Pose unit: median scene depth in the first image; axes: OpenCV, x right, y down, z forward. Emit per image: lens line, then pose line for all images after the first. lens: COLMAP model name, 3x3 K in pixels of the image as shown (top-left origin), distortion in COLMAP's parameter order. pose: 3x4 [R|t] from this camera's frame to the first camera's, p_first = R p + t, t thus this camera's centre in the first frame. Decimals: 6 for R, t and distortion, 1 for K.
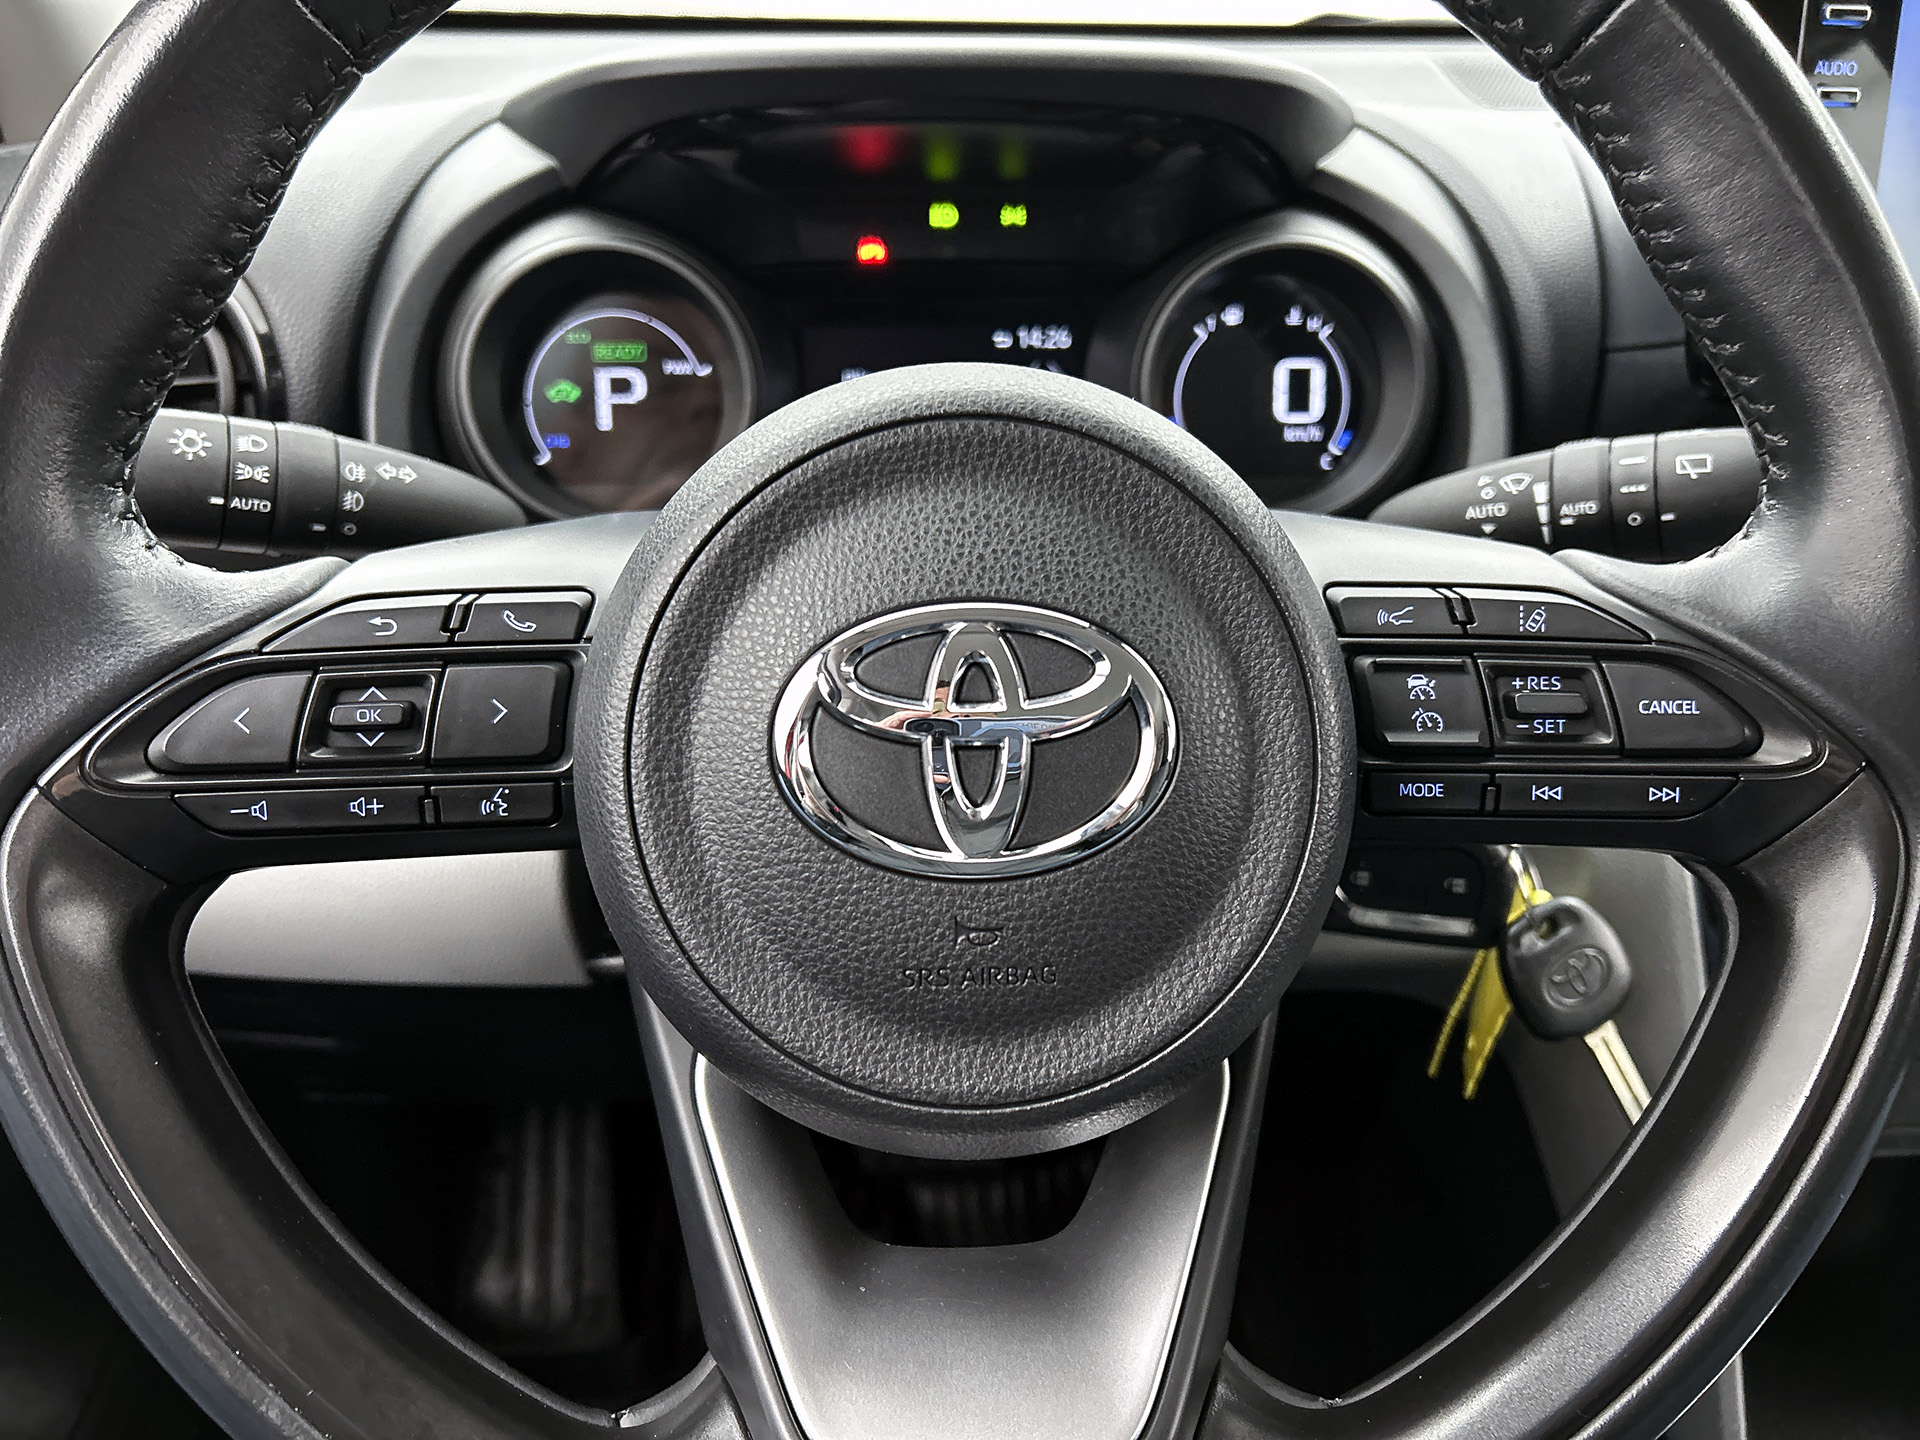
lens RADIAL K [[1526.9, 0, 909.2], [0, 1526.9, 722.4], [0, 0, 1]] dist [-0.011444, -0.004289]
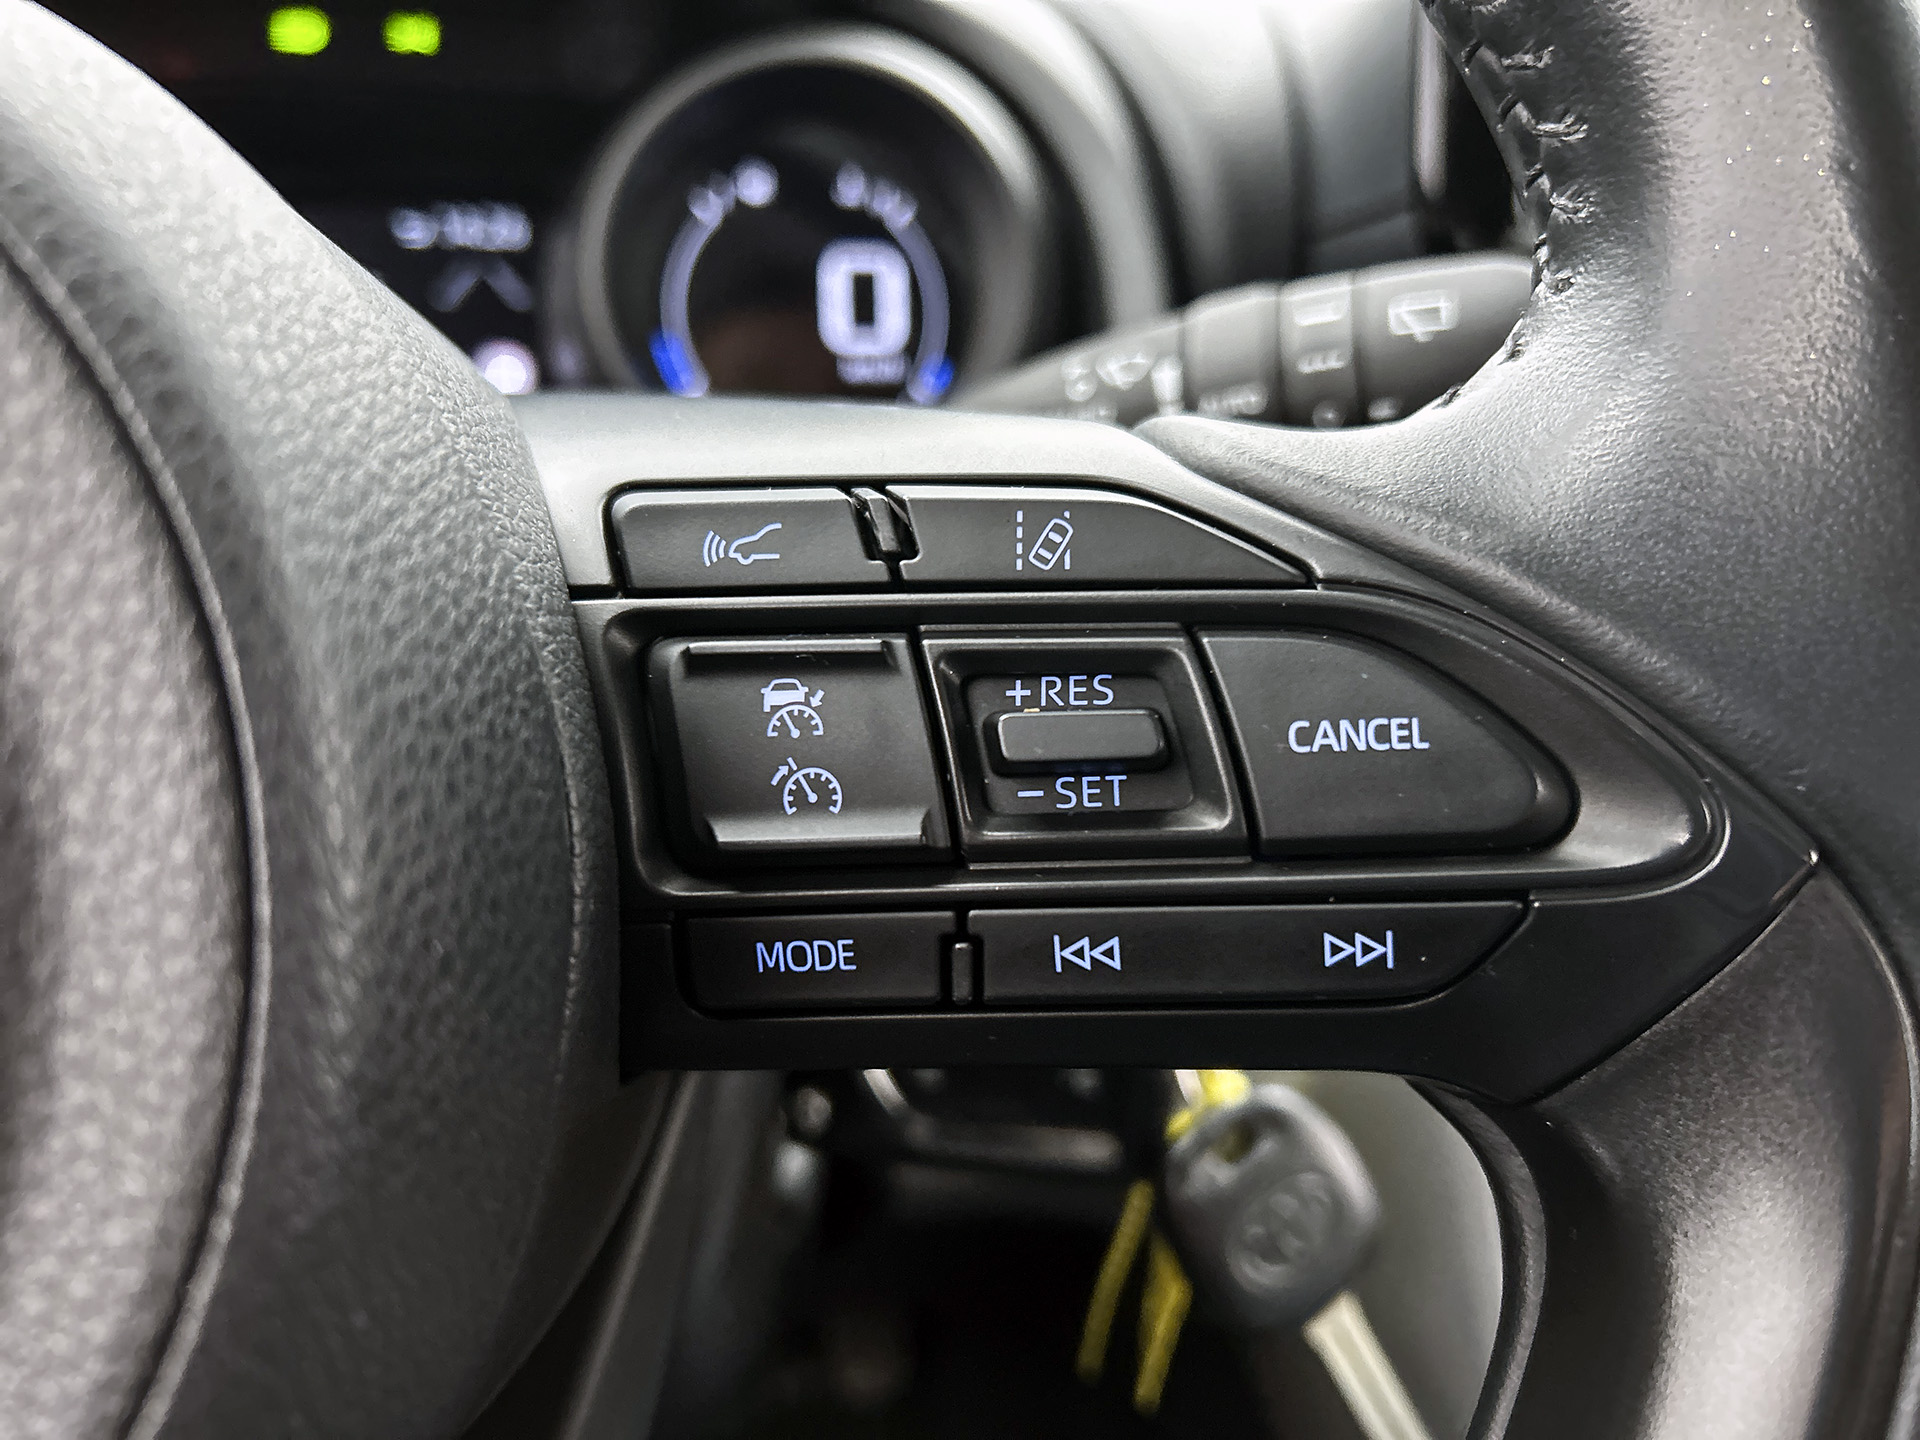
lens RADIAL K [[1555.5, 0, 907.9], [0, 1555.5, 723.6], [0, 0, 1]] dist [0.095565, -0.398293]
pose [[0.991997, -0.026499, 0.123450, 0.316713], [0.034023, 0.997664, -0.059239, 0.007412], [-0.121592, 0.062965, 0.990581, 0.578512]]
